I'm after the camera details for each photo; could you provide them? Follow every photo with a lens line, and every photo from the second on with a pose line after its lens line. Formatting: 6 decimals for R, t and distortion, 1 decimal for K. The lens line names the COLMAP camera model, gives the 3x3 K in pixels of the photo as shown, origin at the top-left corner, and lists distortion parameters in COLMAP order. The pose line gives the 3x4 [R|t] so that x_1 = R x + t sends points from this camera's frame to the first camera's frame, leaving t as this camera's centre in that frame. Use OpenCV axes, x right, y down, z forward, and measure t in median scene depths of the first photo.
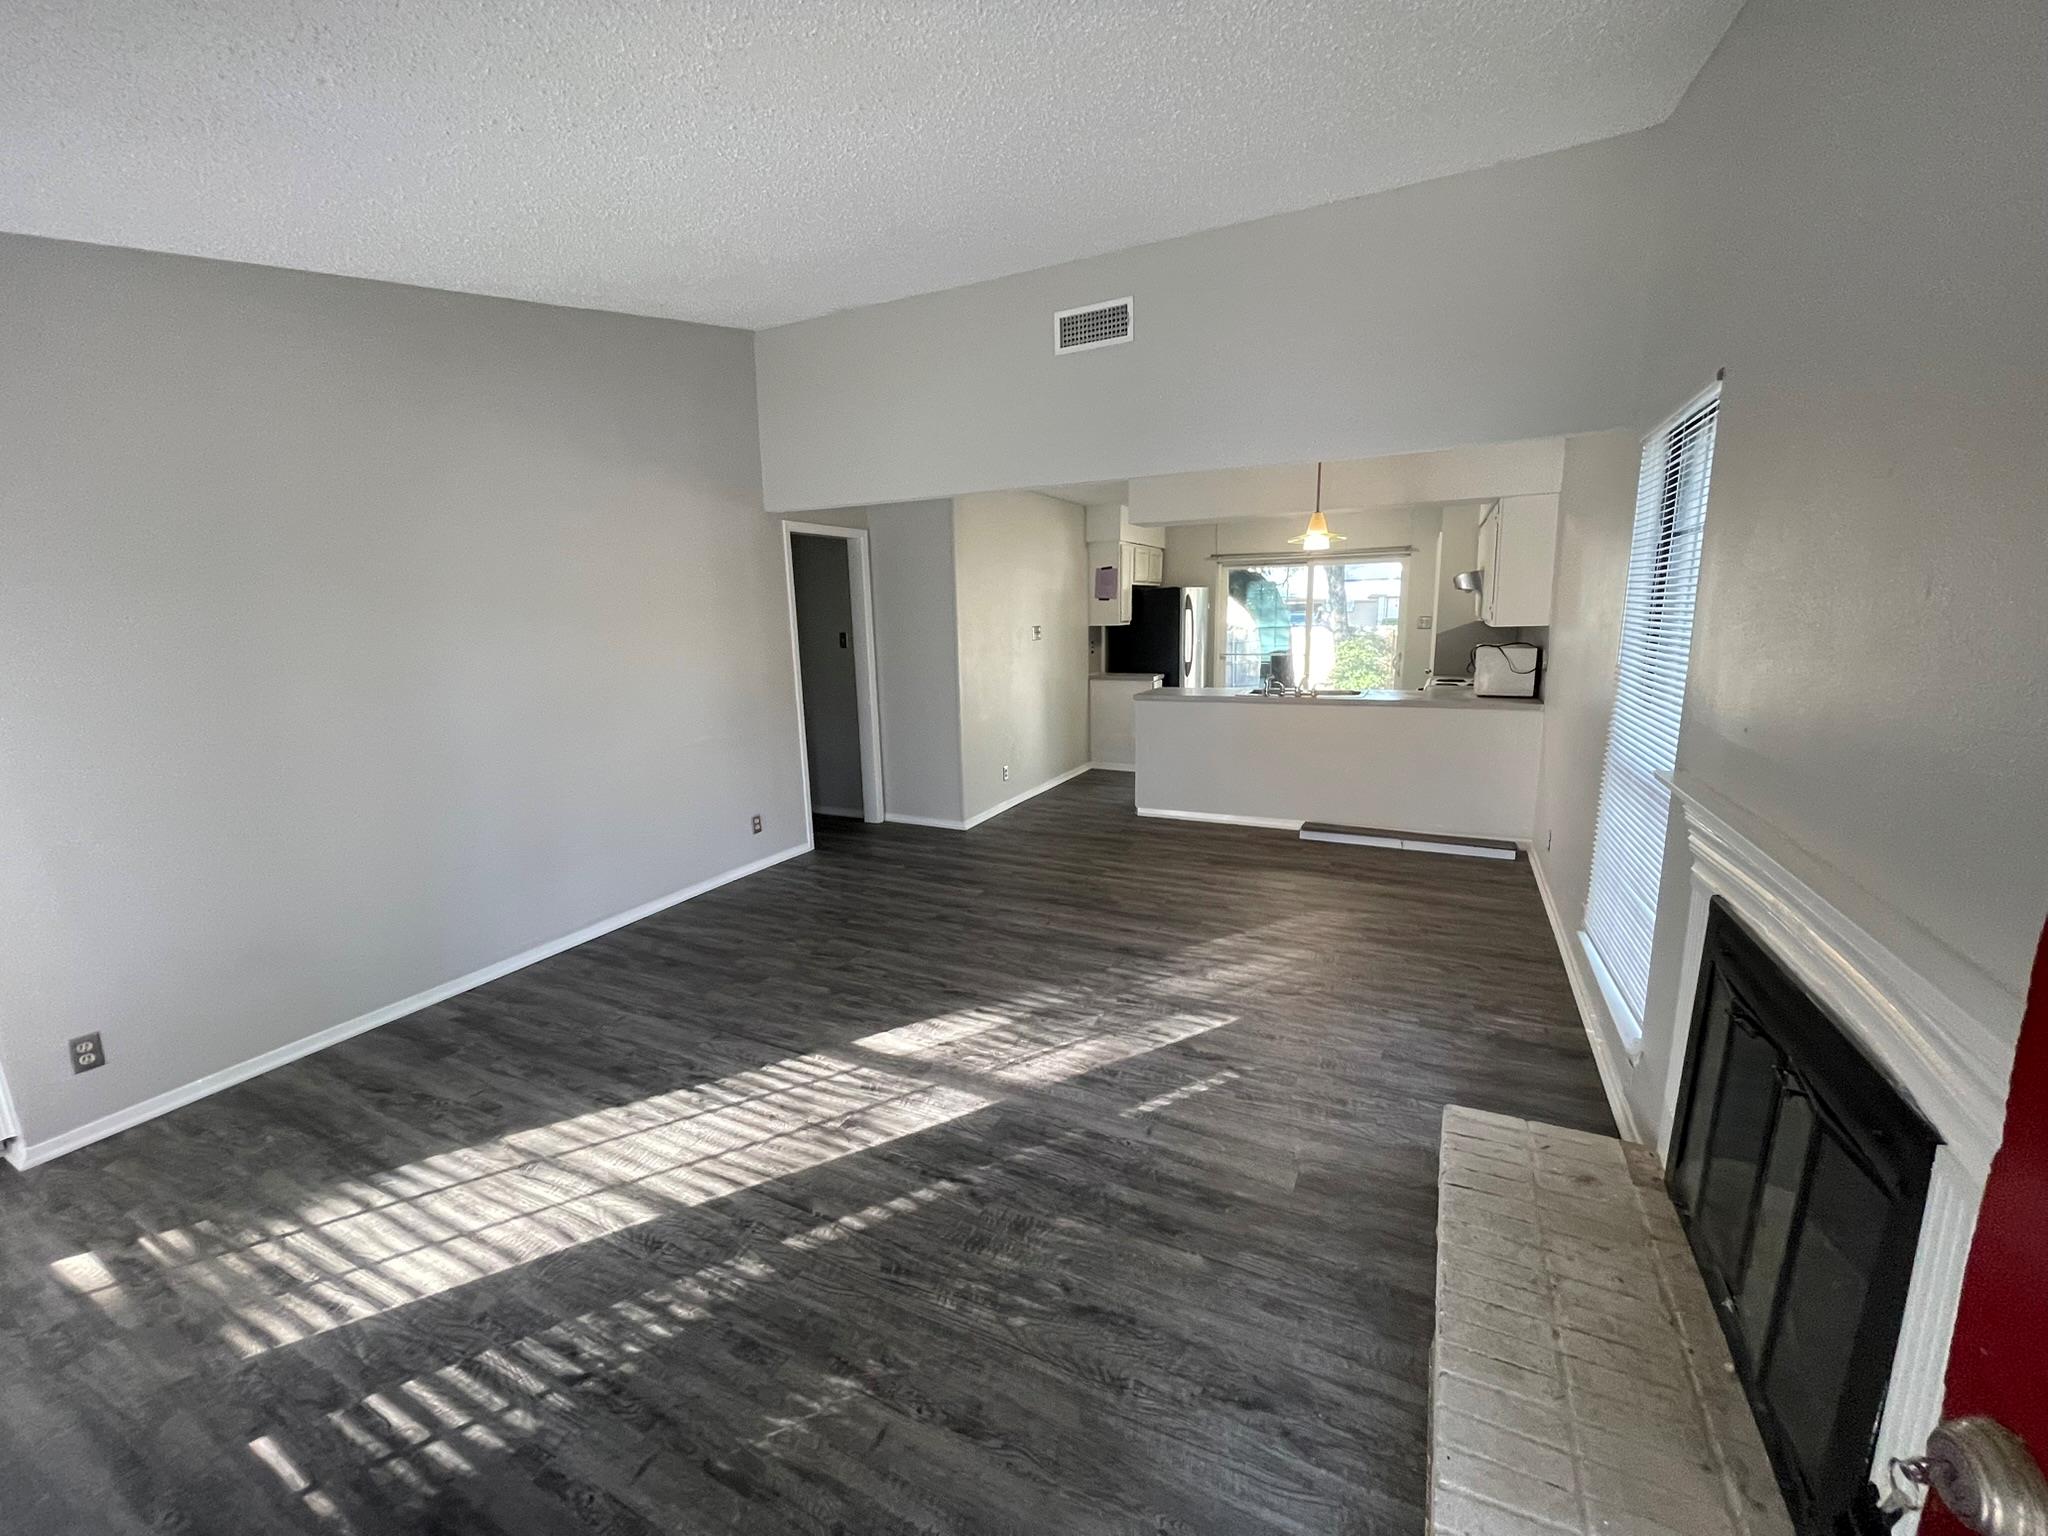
lens RADIAL K [[826.7, 0, 1023.9], [0, 826.7, 775.1], [0, 0, 1]] dist [-0.000374, -0.001229]
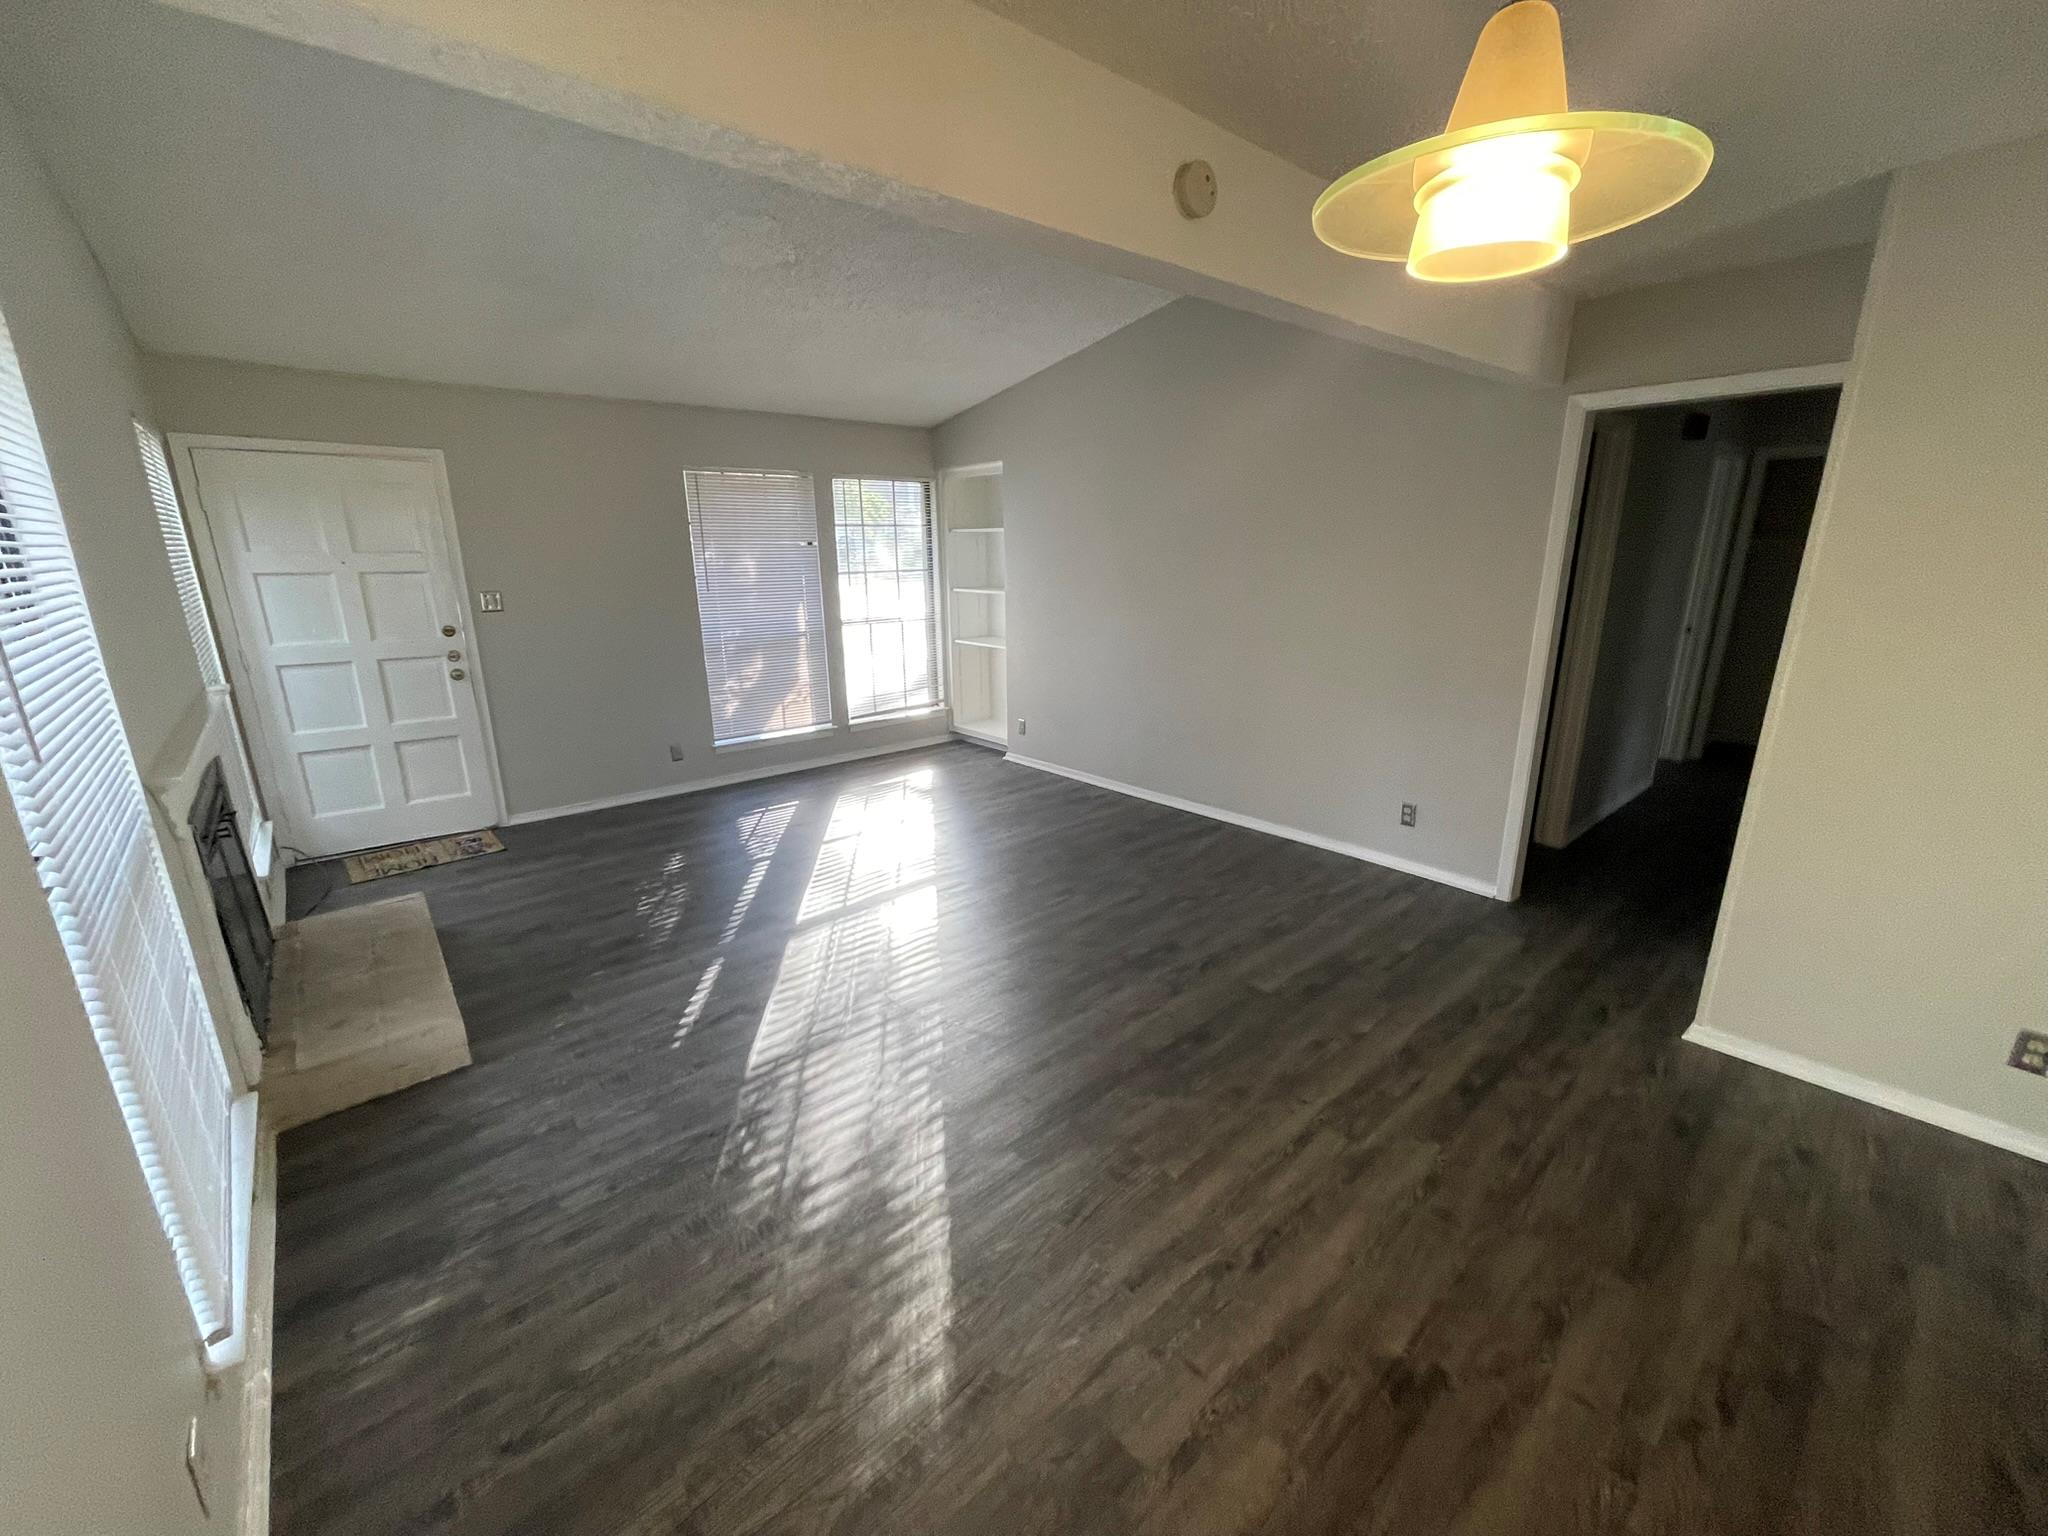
lens RADIAL K [[826.7, 0, 1021.6], [0, 826.7, 769.6], [0, 0, 1]] dist [-0.000374, -0.001229]
pose [[-0.395095, 0.273064, -0.877118, 0.582040], [-0.157387, 0.920562, 0.357483, -0.236170], [0.905058, 0.279287, -0.320732, 1.030303]]
